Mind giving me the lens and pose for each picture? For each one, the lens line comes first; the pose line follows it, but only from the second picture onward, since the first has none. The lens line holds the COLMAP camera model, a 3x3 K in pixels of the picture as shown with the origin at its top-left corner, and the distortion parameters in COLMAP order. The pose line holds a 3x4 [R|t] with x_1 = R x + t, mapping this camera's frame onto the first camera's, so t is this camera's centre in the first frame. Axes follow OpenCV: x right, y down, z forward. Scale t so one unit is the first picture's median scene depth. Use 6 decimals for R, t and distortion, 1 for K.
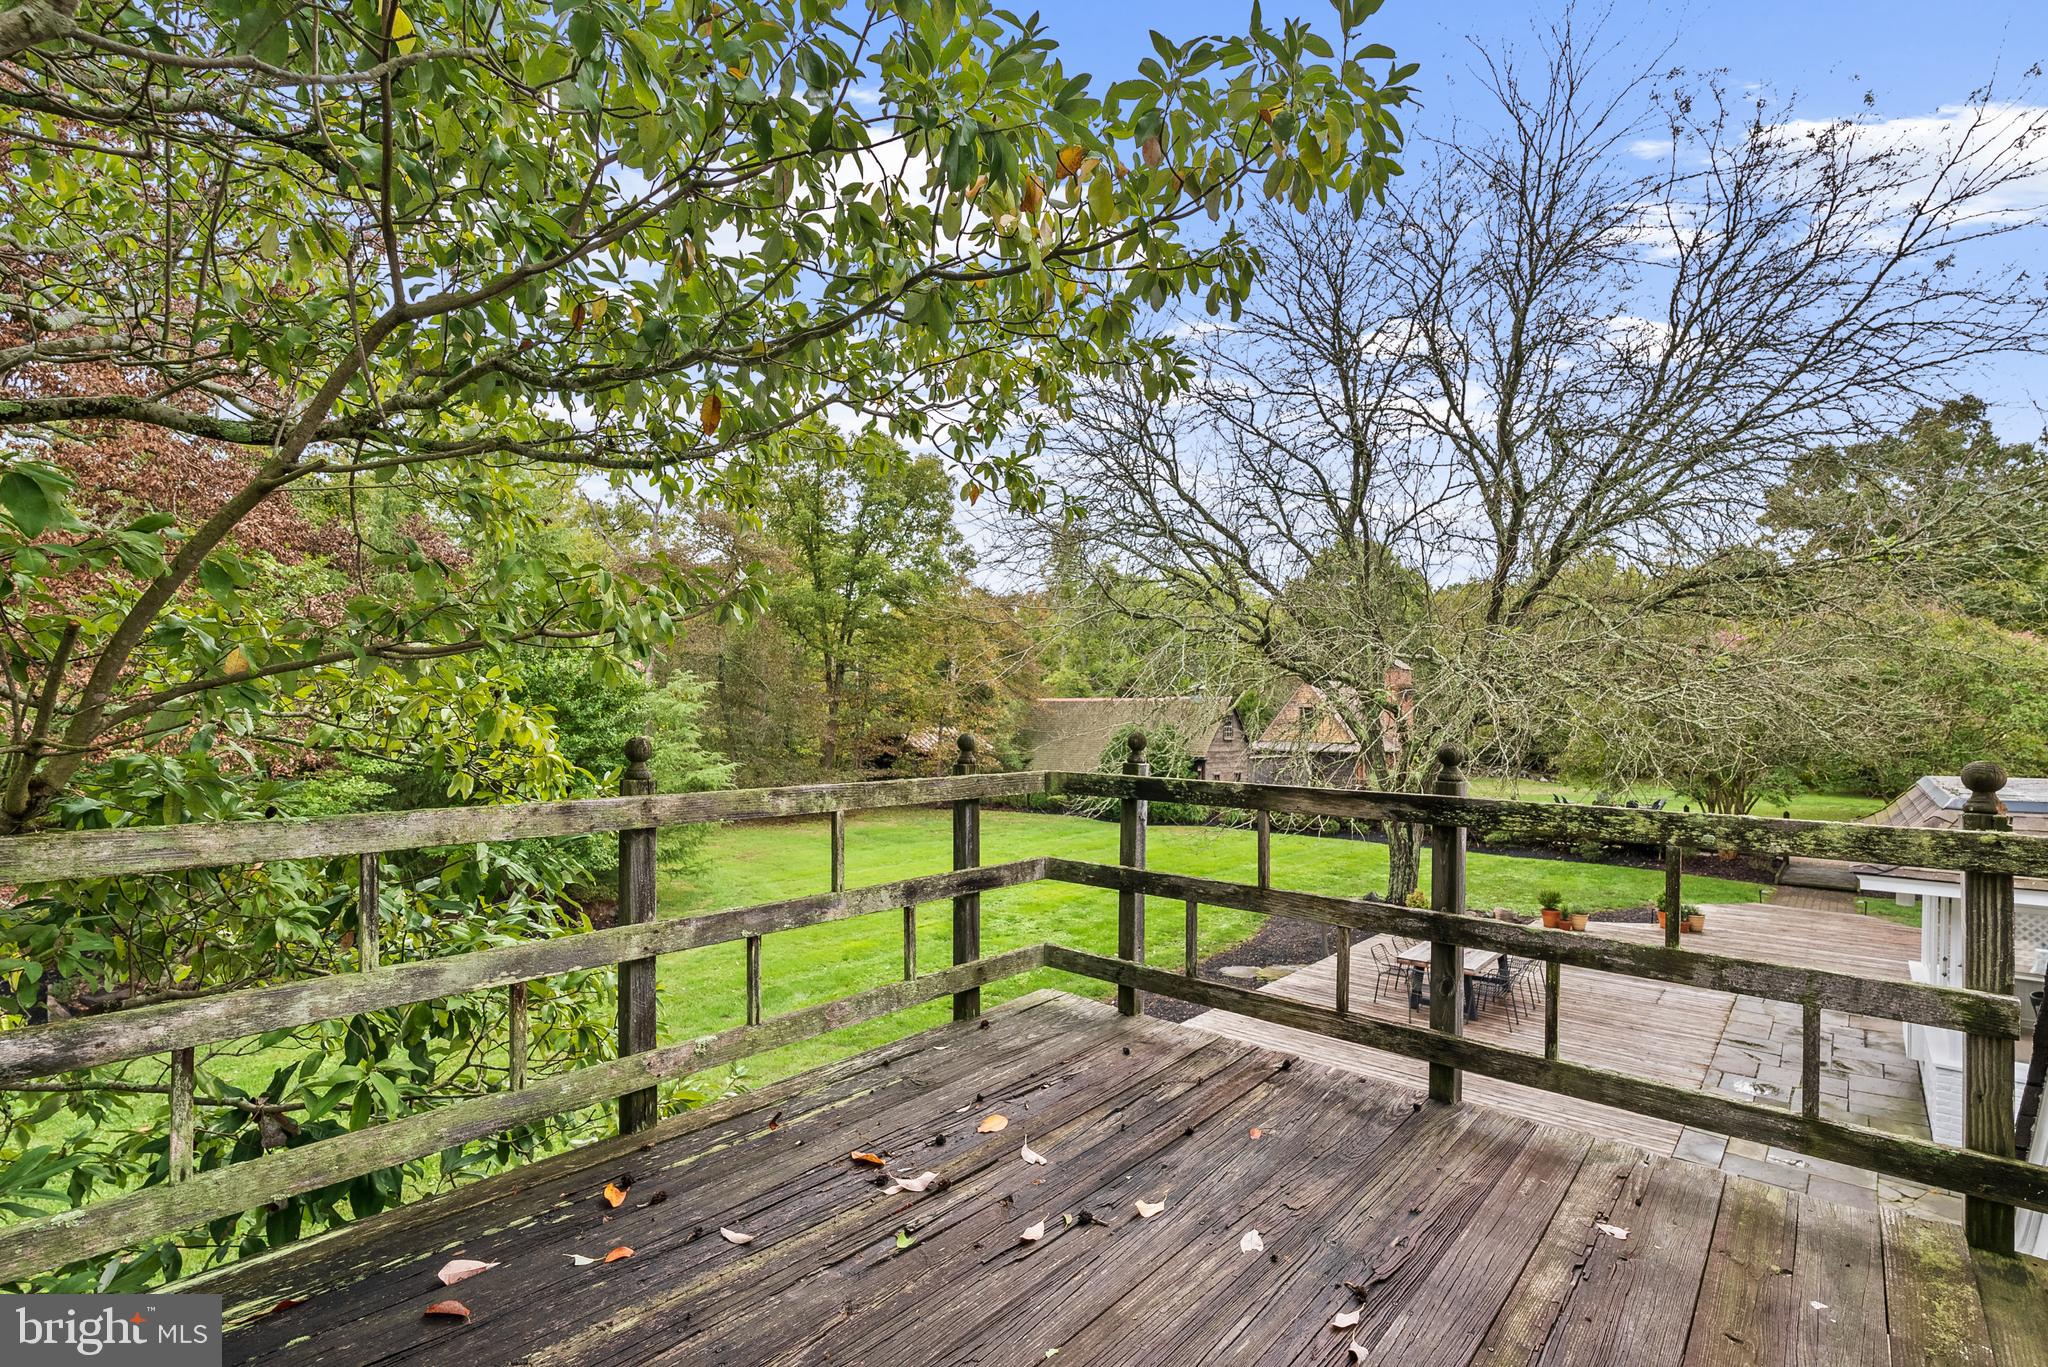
lens RADIAL K [[913.6, 0, 1043.0], [0, 913.6, 719.0], [0, 0, 1]] dist [-0.001143, 0.000265]
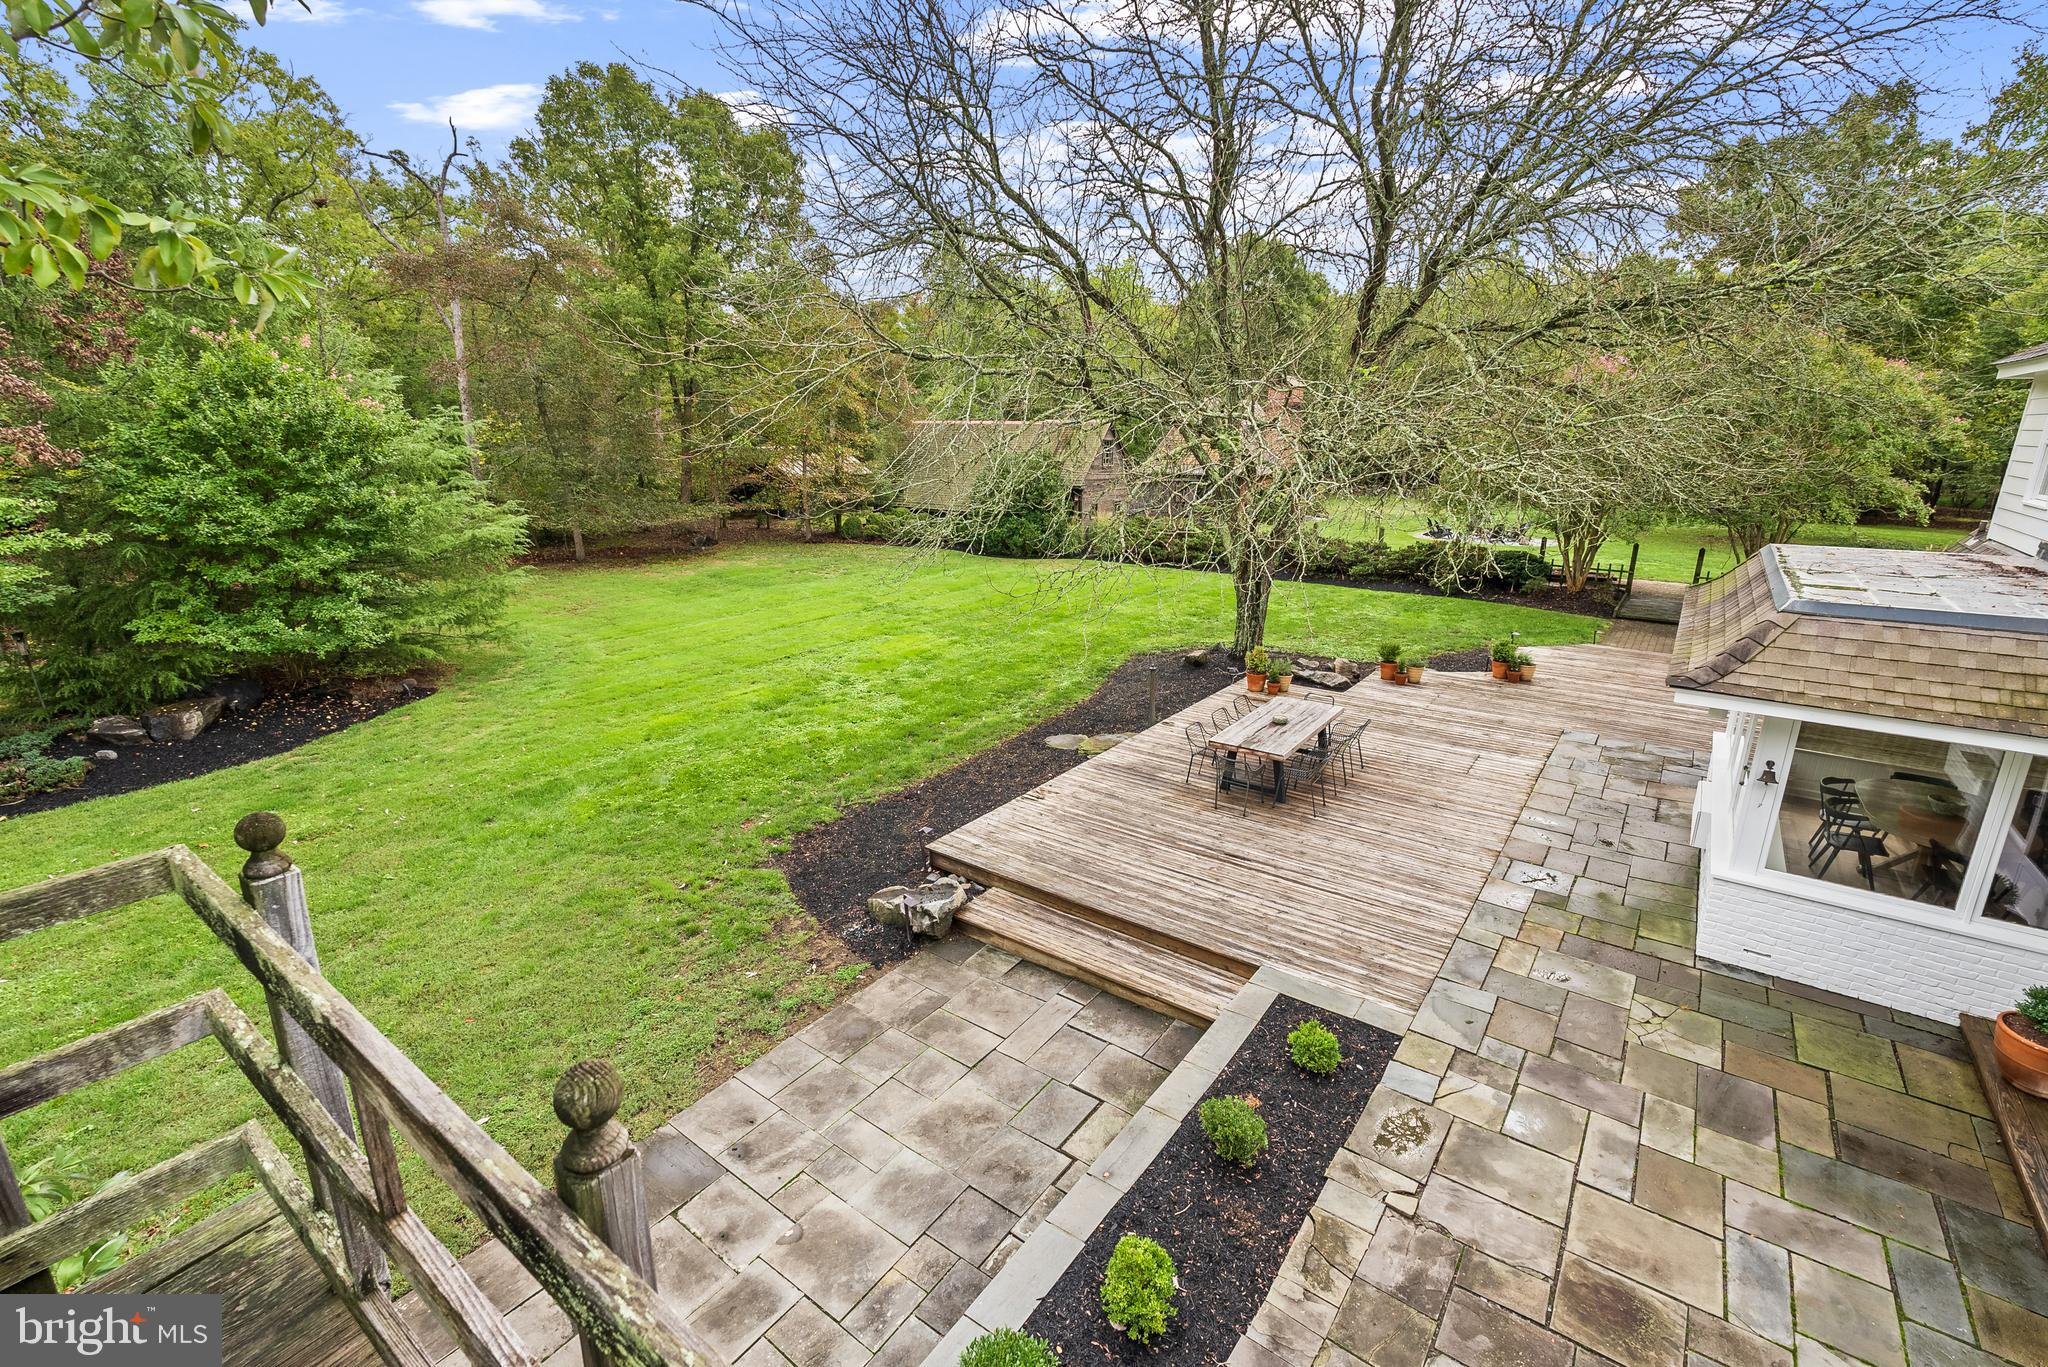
lens RADIAL K [[900.7, 0, 1024.0], [0, 900.7, 683.5], [0, 0, 1]] dist [-0.001708, -0.000540]
pose [[0.996332, -0.027725, 0.080951, 0.062344], [0.005008, 0.963325, 0.268291, -0.023738], [-0.085421, -0.266901, 0.959931, 0.070072]]
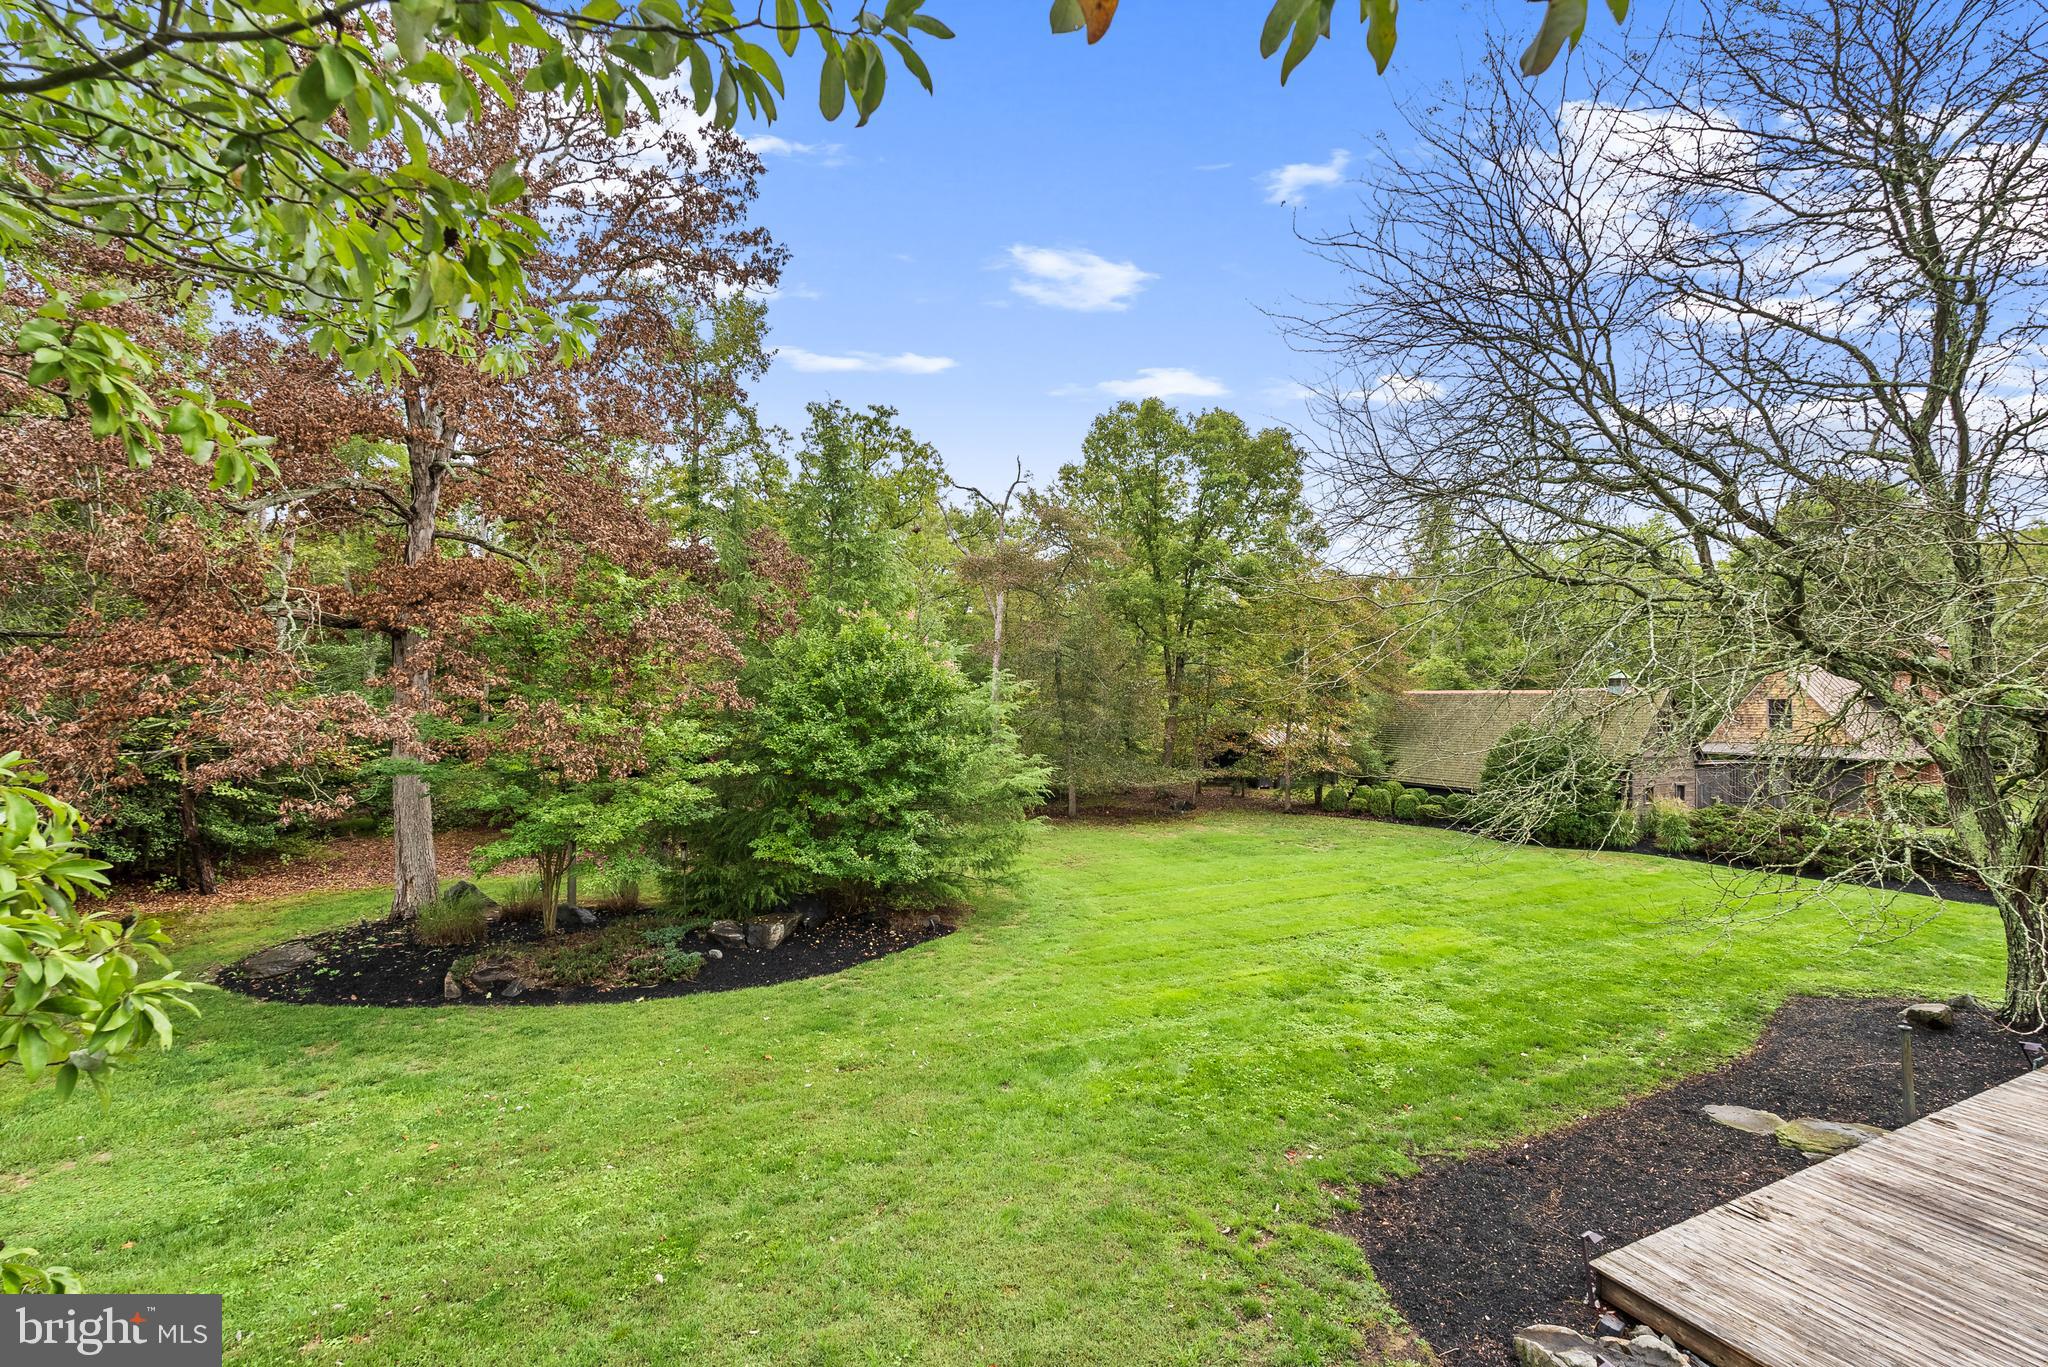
lens RADIAL K [[910.2, 0, 1024.0], [0, 910.2, 683.5], [0, 0, 1]] dist [-0.003241, 0.000777]
pose [[0.920439, -0.009811, -0.390762, -0.000238], [-0.001347, 0.999599, -0.028270, -0.010109], [0.390883, 0.026547, 0.920058, 0.122886]]
